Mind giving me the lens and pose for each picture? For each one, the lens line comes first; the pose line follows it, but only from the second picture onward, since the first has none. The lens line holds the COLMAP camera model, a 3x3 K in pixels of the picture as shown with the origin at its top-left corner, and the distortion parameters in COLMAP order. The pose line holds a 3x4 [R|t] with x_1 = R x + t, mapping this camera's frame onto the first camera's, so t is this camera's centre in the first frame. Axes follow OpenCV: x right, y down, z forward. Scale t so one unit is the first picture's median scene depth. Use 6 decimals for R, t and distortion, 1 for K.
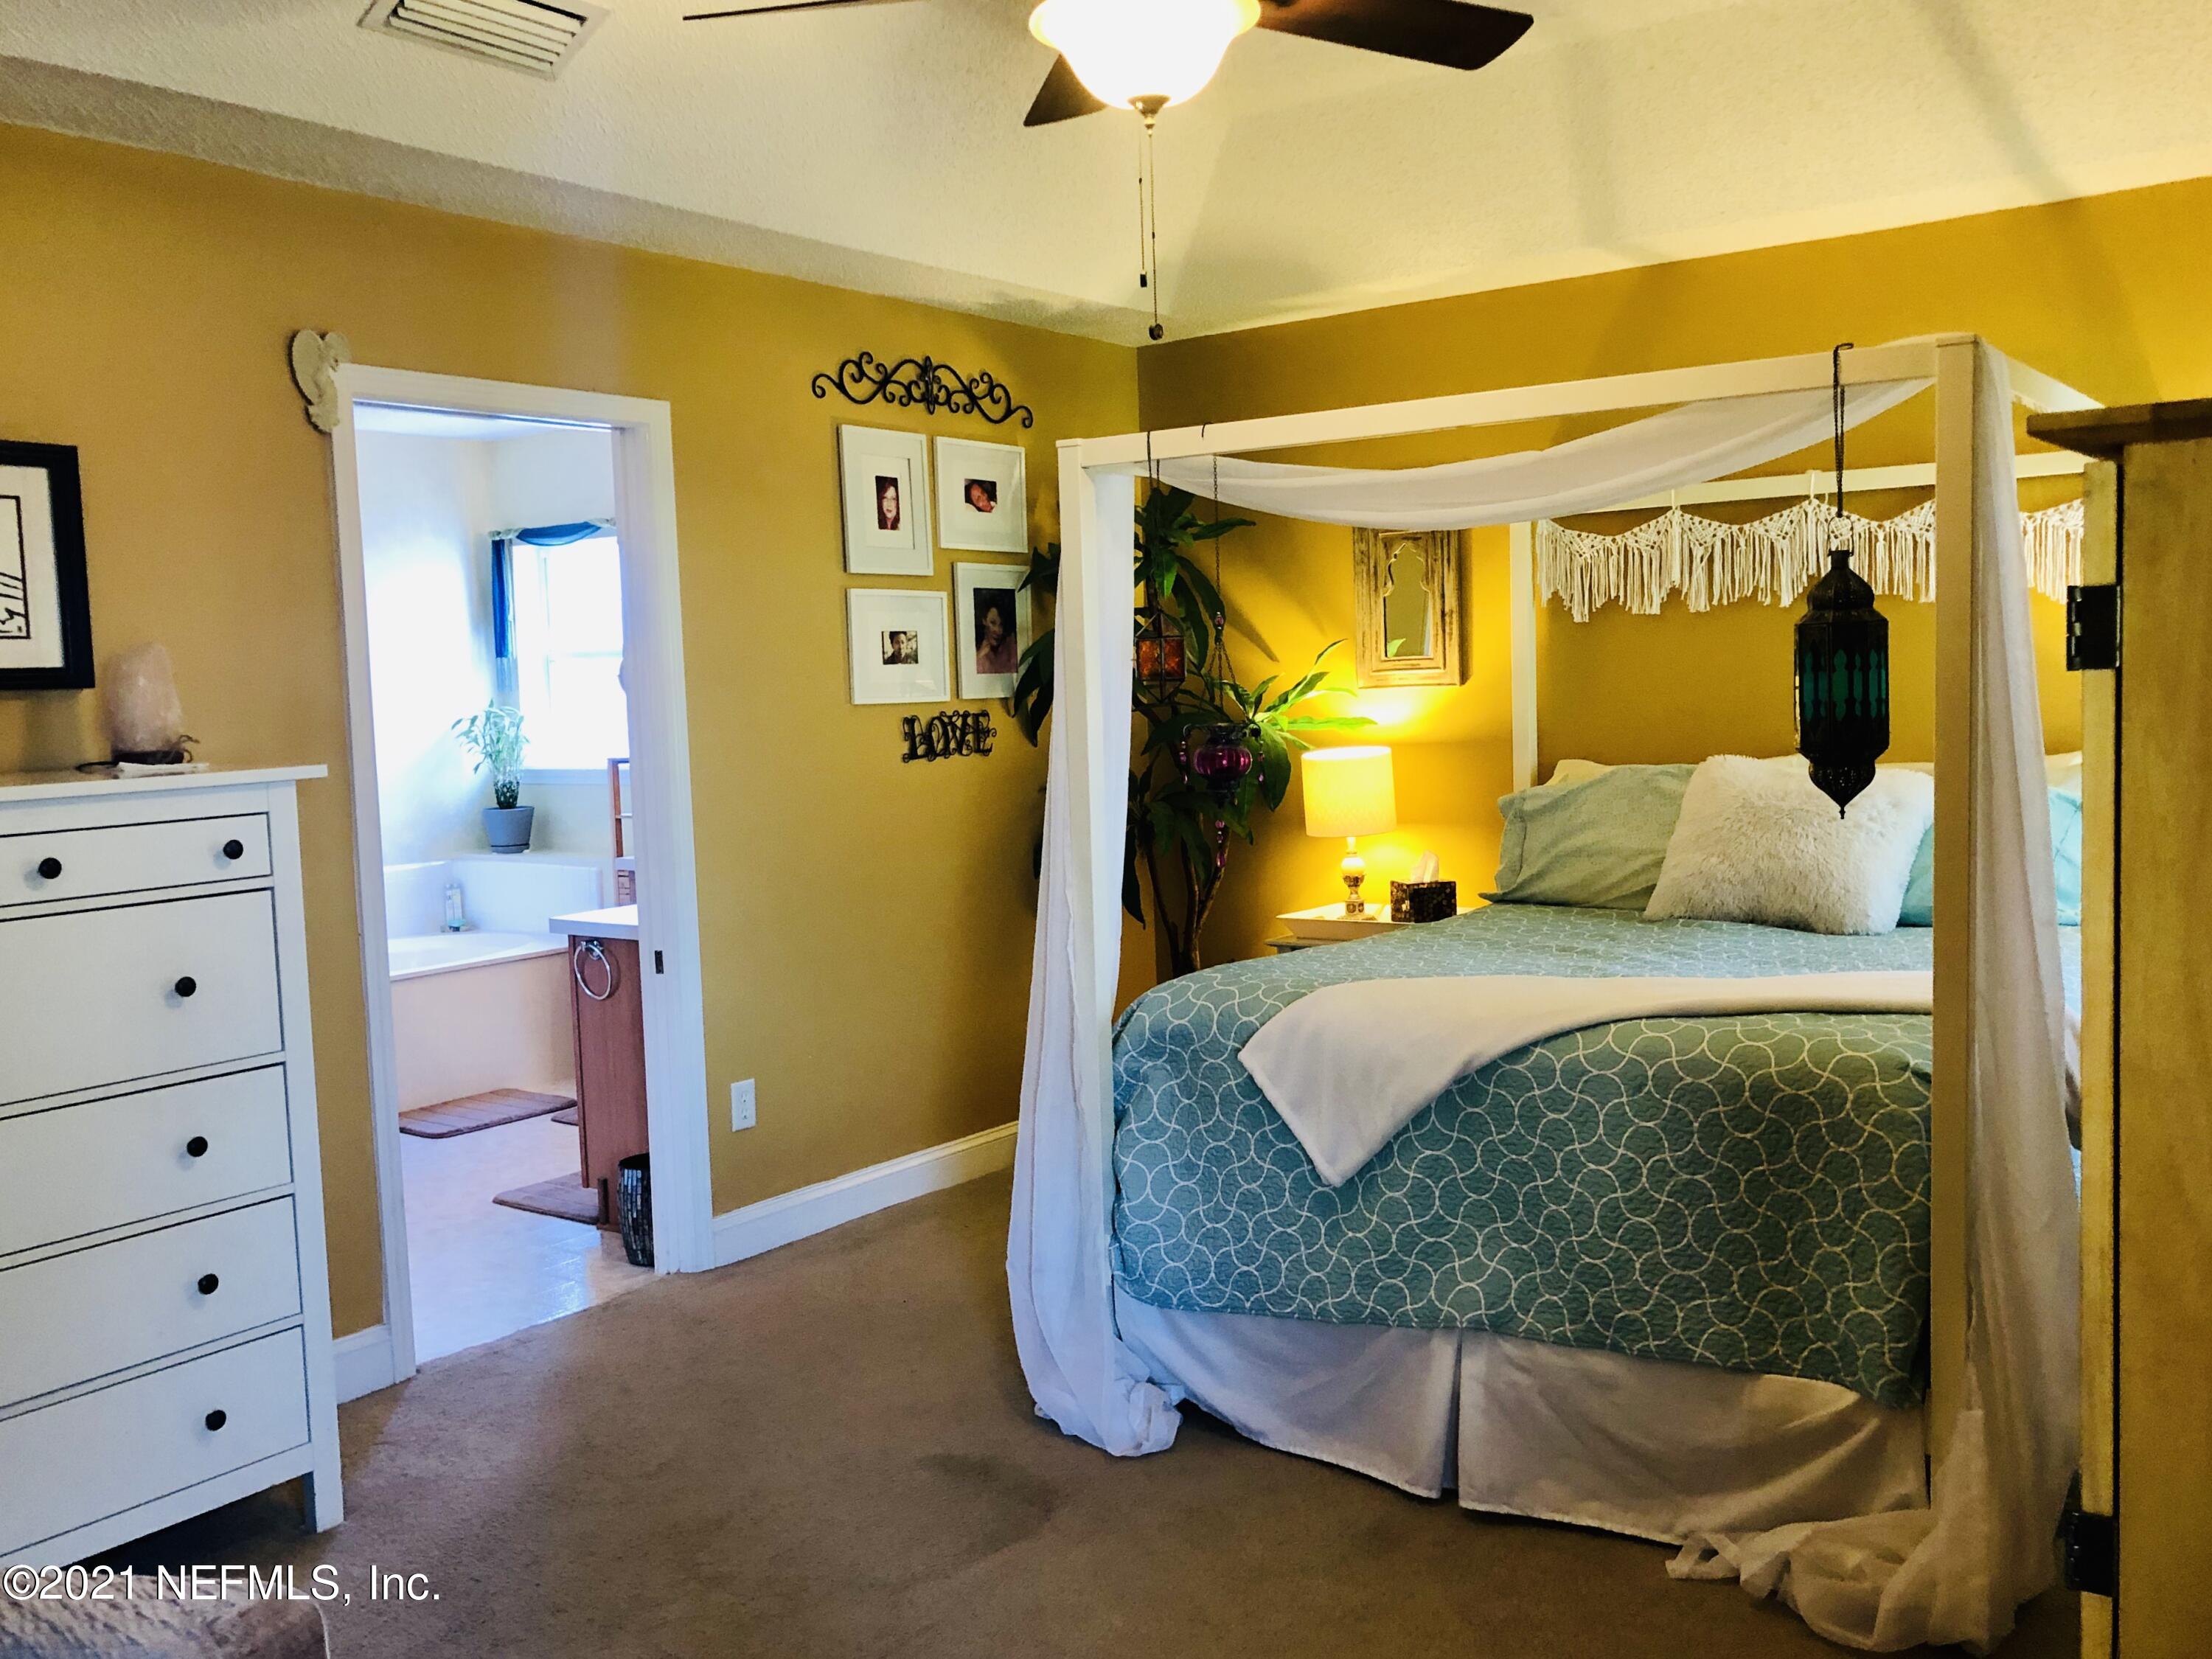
lens RADIAL K [[1829.2, 0, 1106.0], [0, 1829.2, 829.5], [0, 0, 1]] dist [0.025148, -0.012735]
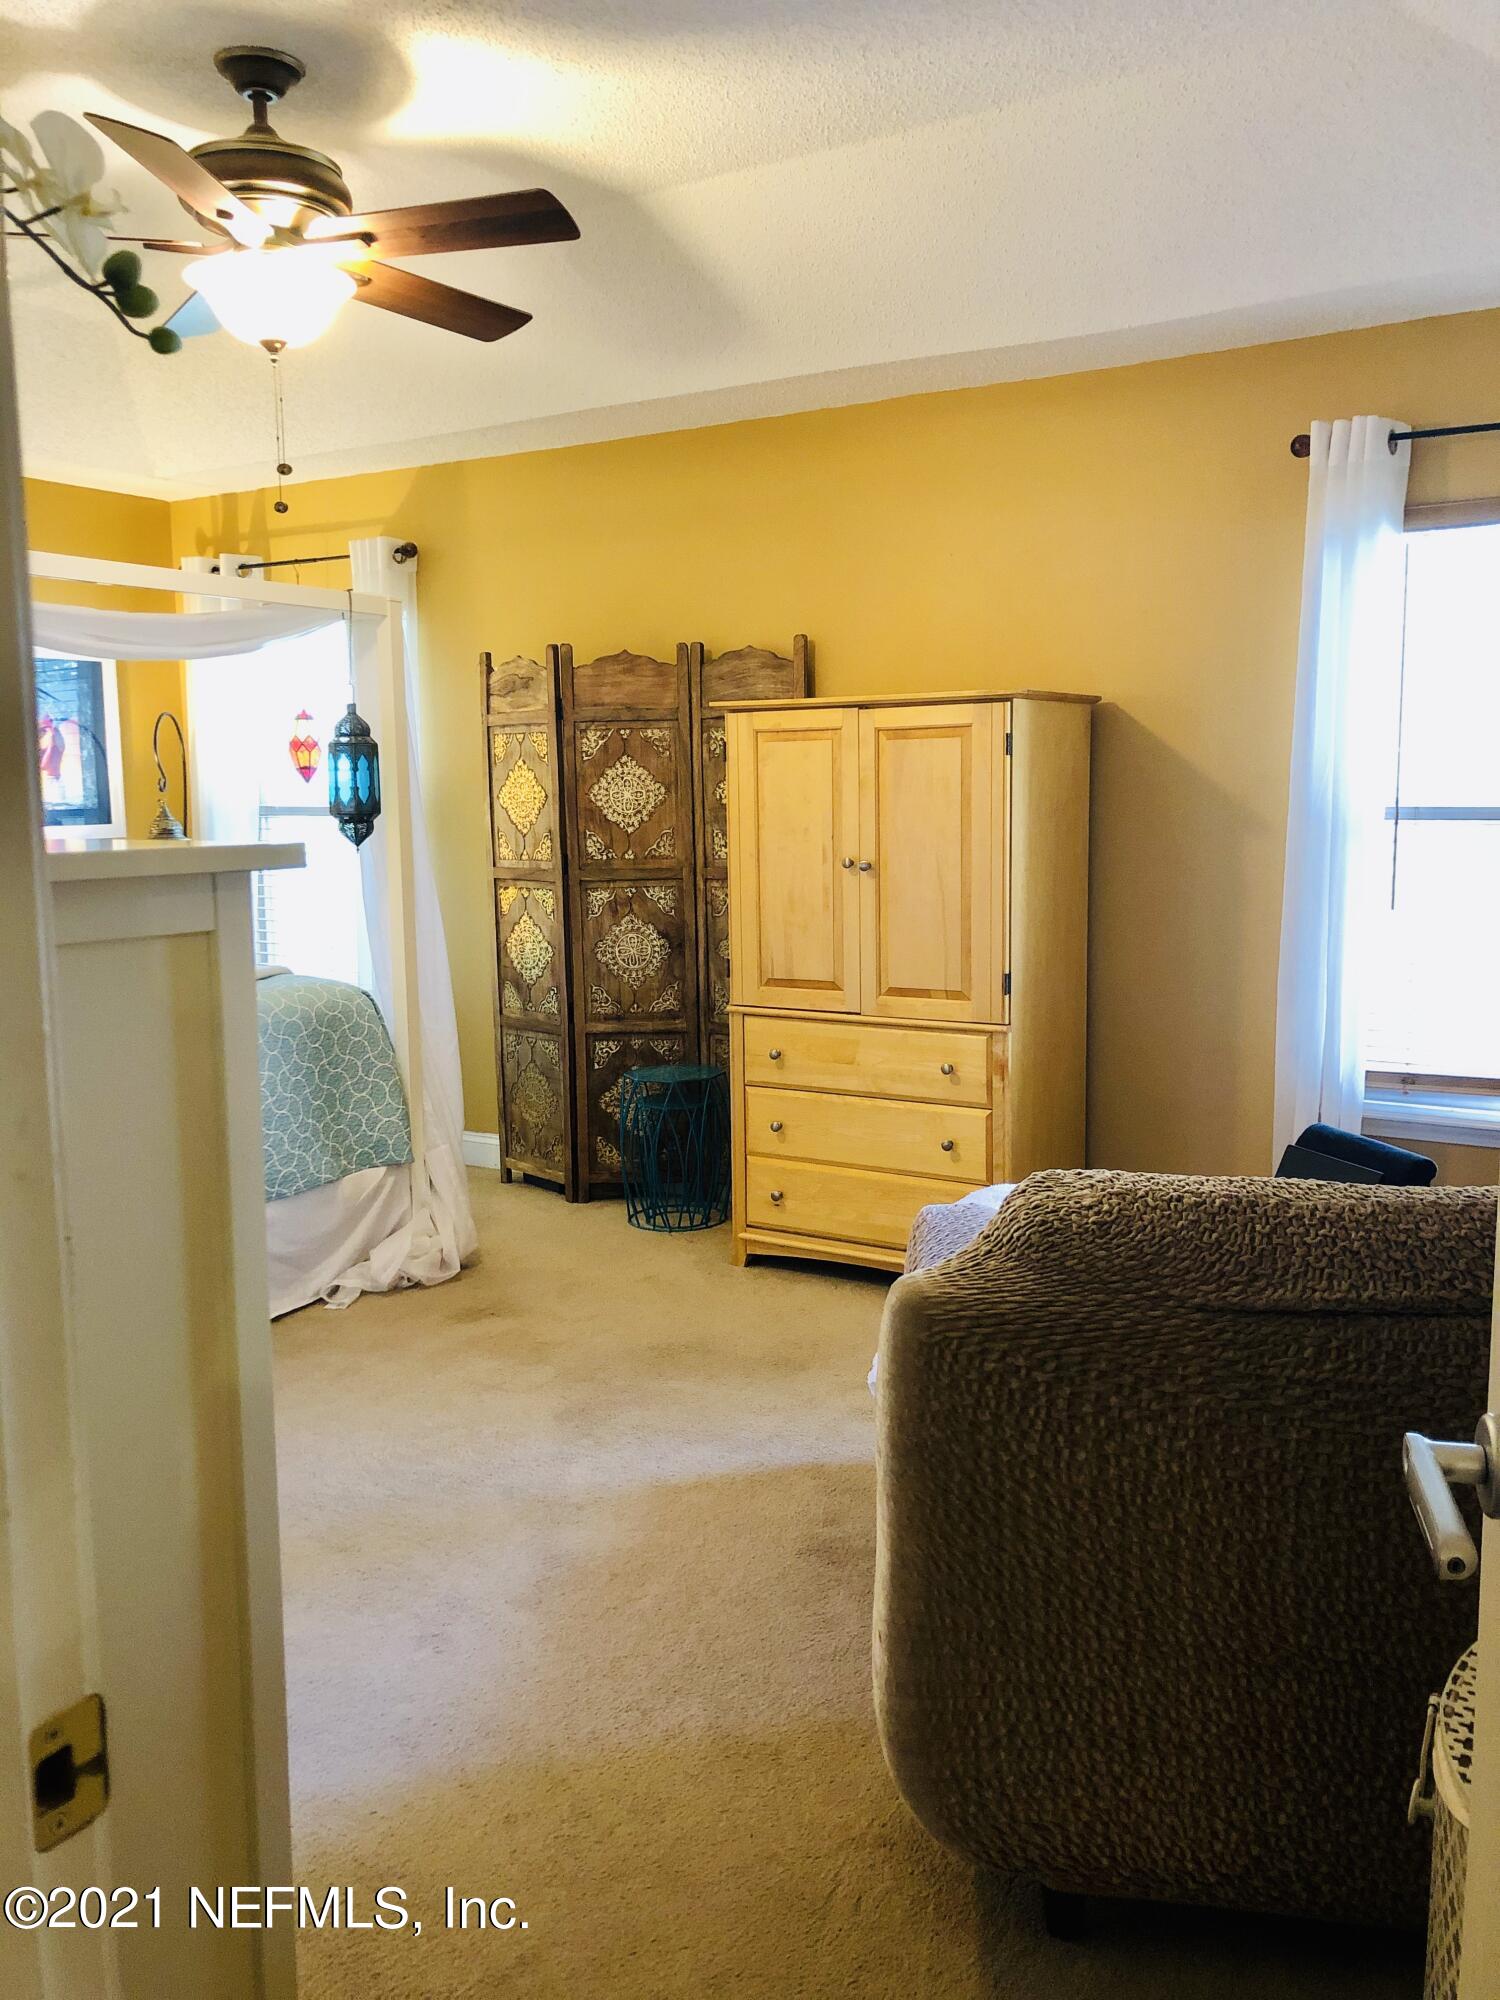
lens RADIAL K [[1653.9, 0, 750.0], [0, 1653.9, 1000.0], [0, 0, 1]] dist [0.025148, -0.012735]
pose [[-0.058570, -0.088941, 0.994313, -1.226468], [0.097543, 0.990747, 0.094368, 0.020732], [-0.993506, 0.102516, -0.049352, 0.692778]]
